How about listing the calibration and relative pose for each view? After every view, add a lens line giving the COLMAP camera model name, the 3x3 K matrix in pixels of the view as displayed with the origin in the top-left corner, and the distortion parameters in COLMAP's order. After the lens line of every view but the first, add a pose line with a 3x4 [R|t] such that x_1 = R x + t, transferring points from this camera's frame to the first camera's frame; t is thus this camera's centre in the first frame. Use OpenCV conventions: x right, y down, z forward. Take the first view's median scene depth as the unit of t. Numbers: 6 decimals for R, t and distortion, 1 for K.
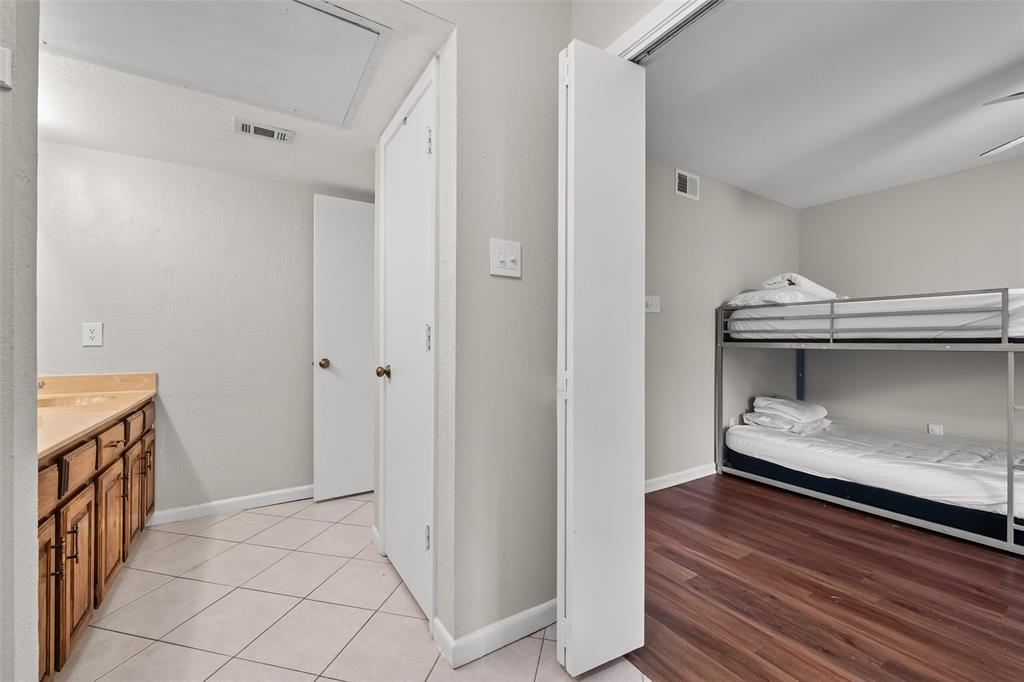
lens RADIAL K [[414.4, 0, 512.0], [0, 414.4, 341.0], [0, 0, 1]] dist [-0.009052, -0.000145]
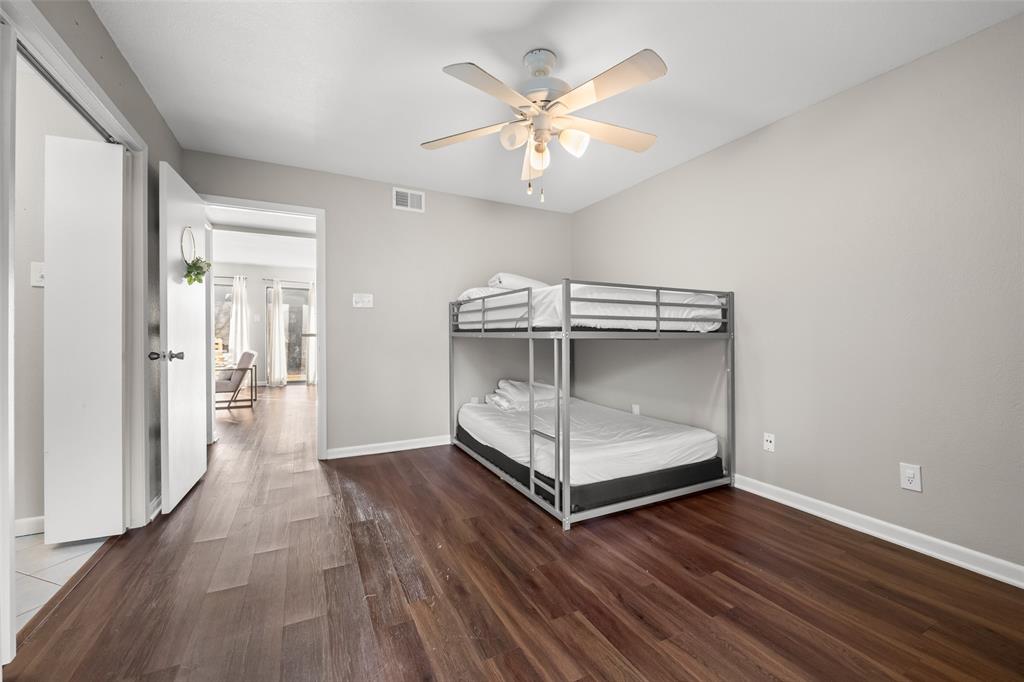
lens RADIAL K [[420.6, 0, 514.4], [0, 420.6, 332.3], [0, 0, 1]] dist [-0.000633, -0.000025]
pose [[0.996223, -0.001993, -0.086811, 0.967201], [0.001805, 0.999996, -0.002250, 0.007591], [0.086815, 0.002085, 0.996222, -0.211007]]
